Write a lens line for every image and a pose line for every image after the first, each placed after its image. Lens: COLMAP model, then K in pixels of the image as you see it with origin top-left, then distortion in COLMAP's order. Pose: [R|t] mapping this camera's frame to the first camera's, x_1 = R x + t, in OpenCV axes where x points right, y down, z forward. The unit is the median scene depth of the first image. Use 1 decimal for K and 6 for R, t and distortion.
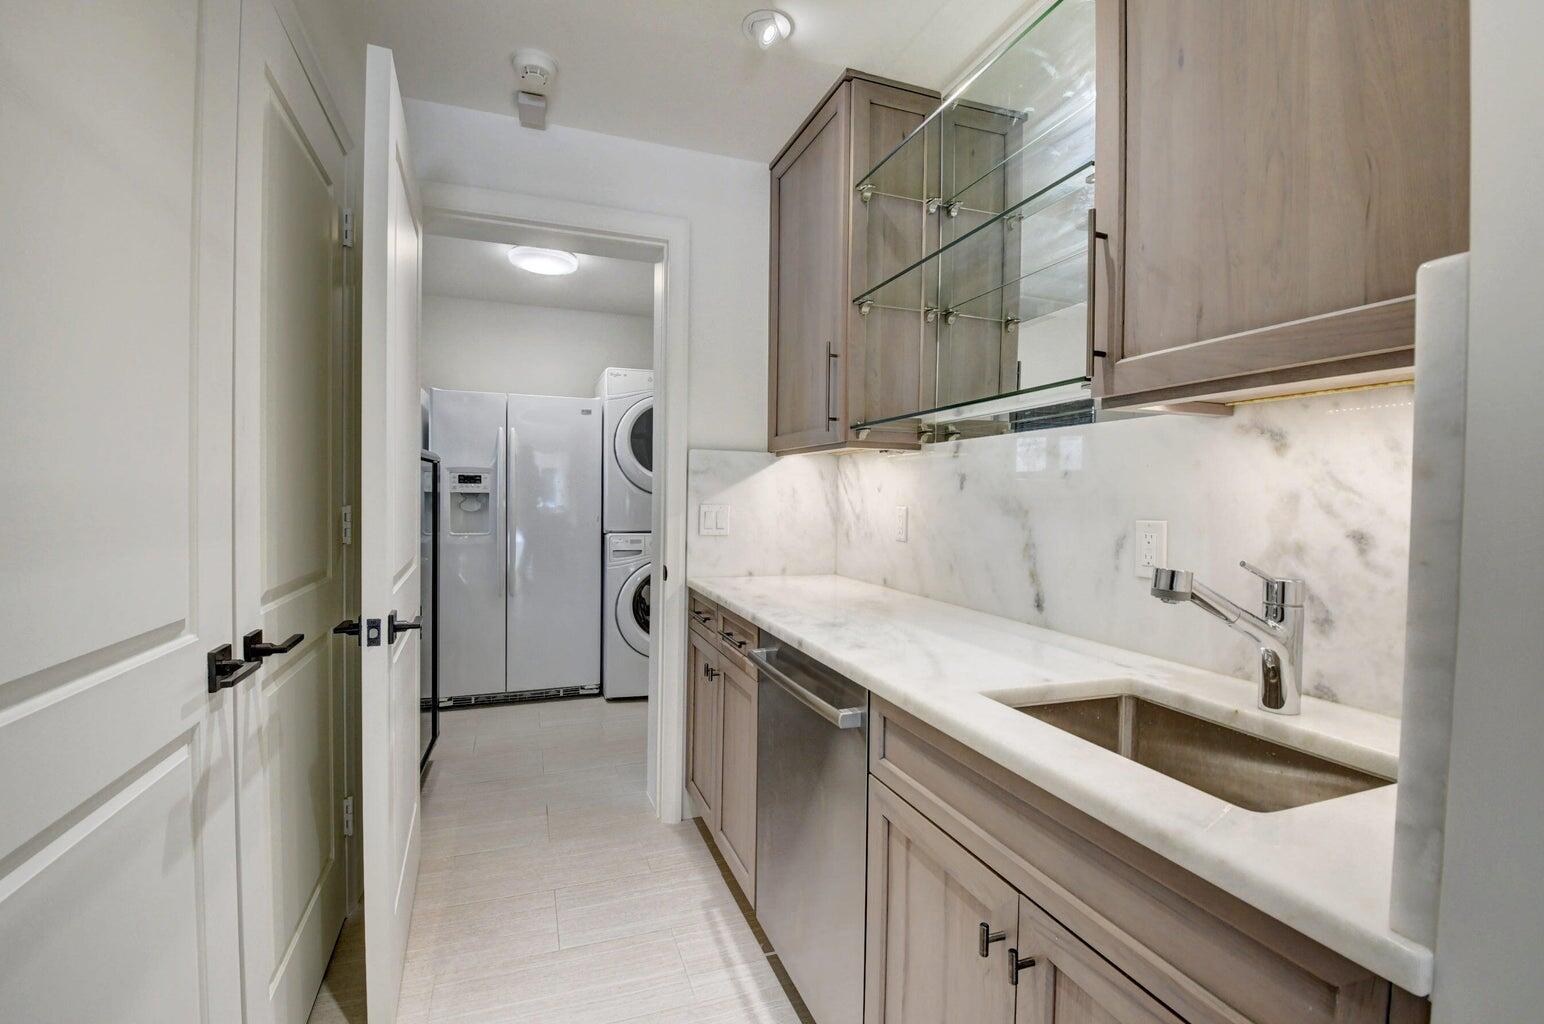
lens RADIAL K [[702.1, 0, 773.7], [0, 702.1, 509.4], [0, 0, 1]] dist [0.000139, -0.011931]
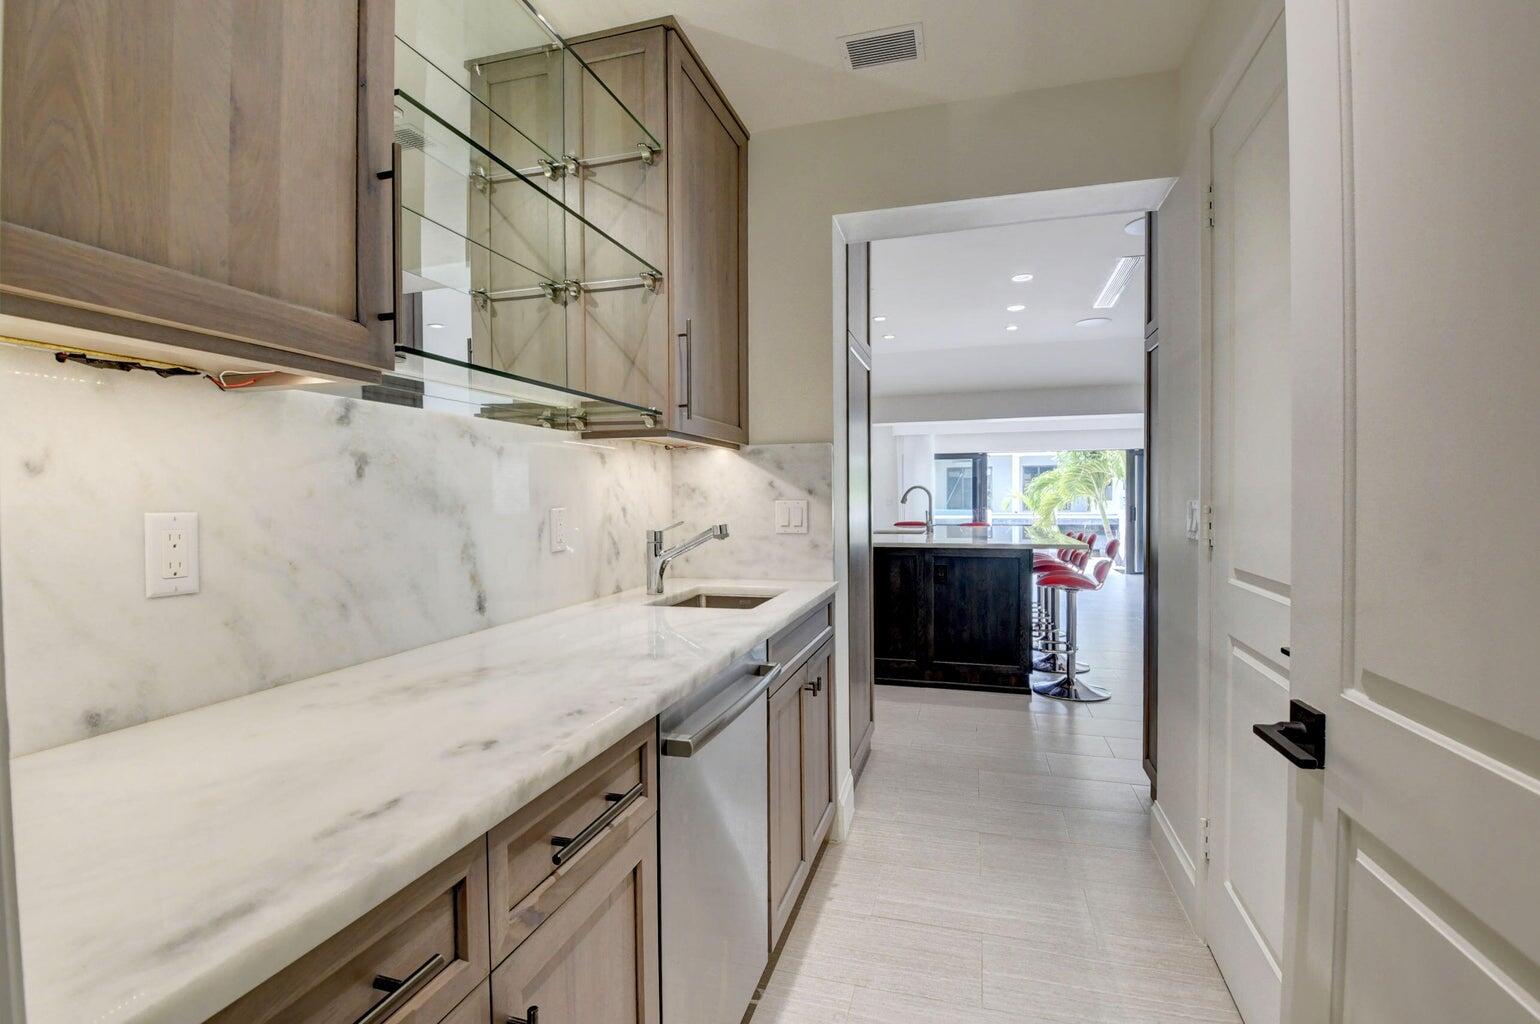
lens RADIAL K [[700.3, 0, 770.2], [0, 700.3, 506.5], [0, 0, 1]] dist [0.000139, -0.011931]
pose [[-0.807132, -0.024250, 0.589872, -0.459586], [-0.000685, 0.999194, 0.040140, -0.032669], [-0.590370, 0.031994, -0.806498, 1.479772]]
